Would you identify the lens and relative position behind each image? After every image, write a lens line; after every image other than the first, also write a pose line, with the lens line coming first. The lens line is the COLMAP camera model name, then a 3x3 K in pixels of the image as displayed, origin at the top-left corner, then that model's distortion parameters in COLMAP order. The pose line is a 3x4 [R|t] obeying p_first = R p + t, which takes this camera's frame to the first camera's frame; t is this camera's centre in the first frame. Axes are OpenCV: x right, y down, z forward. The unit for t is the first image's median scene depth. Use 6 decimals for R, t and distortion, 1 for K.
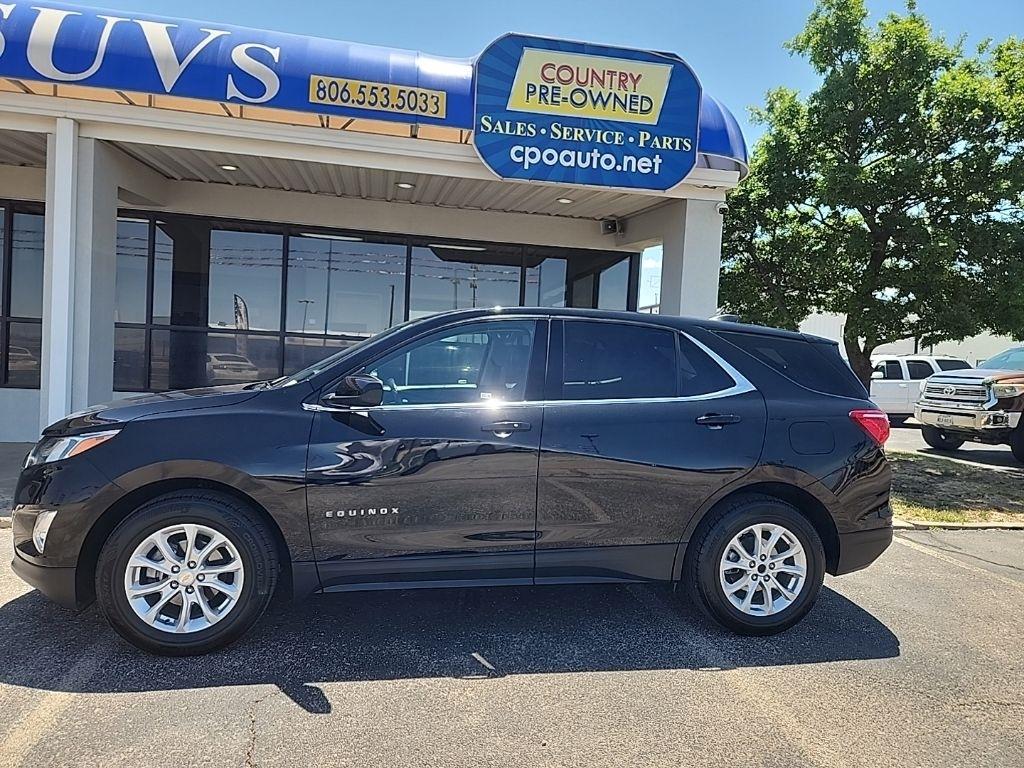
lens RADIAL K [[731.6, 0, 489.6], [0, 731.6, 376.7], [0, 0, 1]] dist [-0.006382, -0.003873]
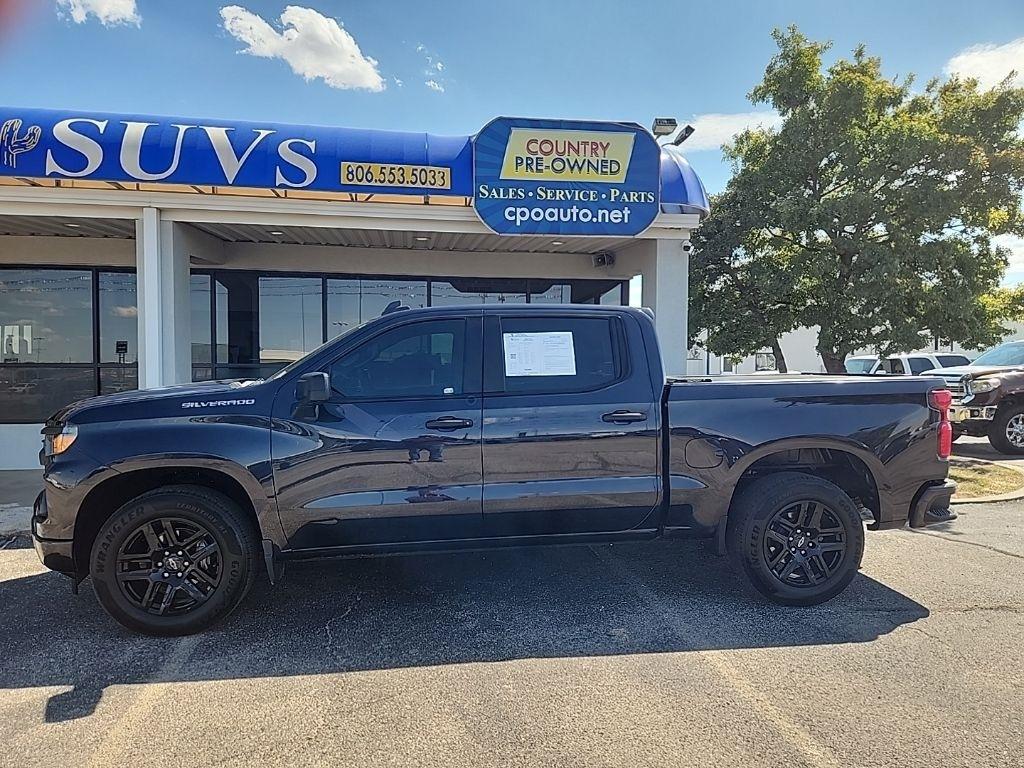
lens RADIAL K [[724.4, 0, 512.0], [0, 724.4, 384.0], [0, 0, 1]] dist [0.008731, -0.020538]
pose [[0.998911, -0.044235, -0.014858, 0.045508], [0.044128, 0.998998, -0.007427, -0.008484], [0.015172, 0.006763, 0.999862, -0.217484]]
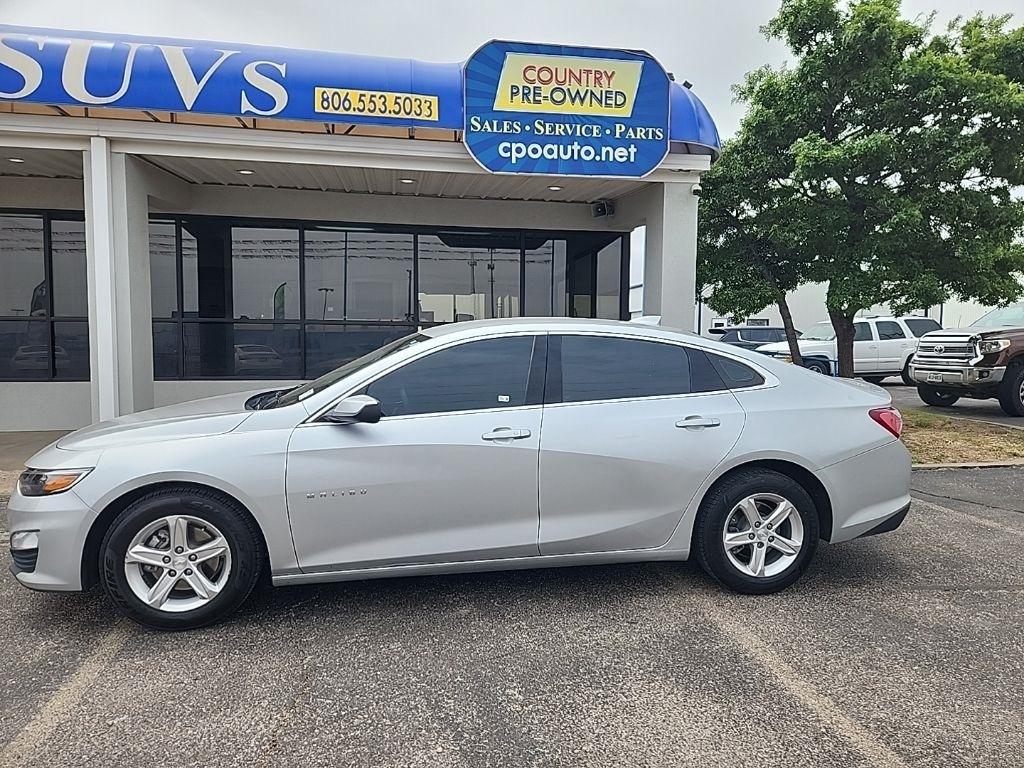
lens RADIAL K [[726.2, 0, 515.2], [0, 726.2, 385.9], [0, 0, 1]] dist [-0.001924, -0.008460]
pose [[0.999078, -0.042841, 0.002724, 0.034683], [0.042693, 0.998244, 0.041055, 0.009139], [-0.004478, -0.040901, 0.999153, -0.116394]]
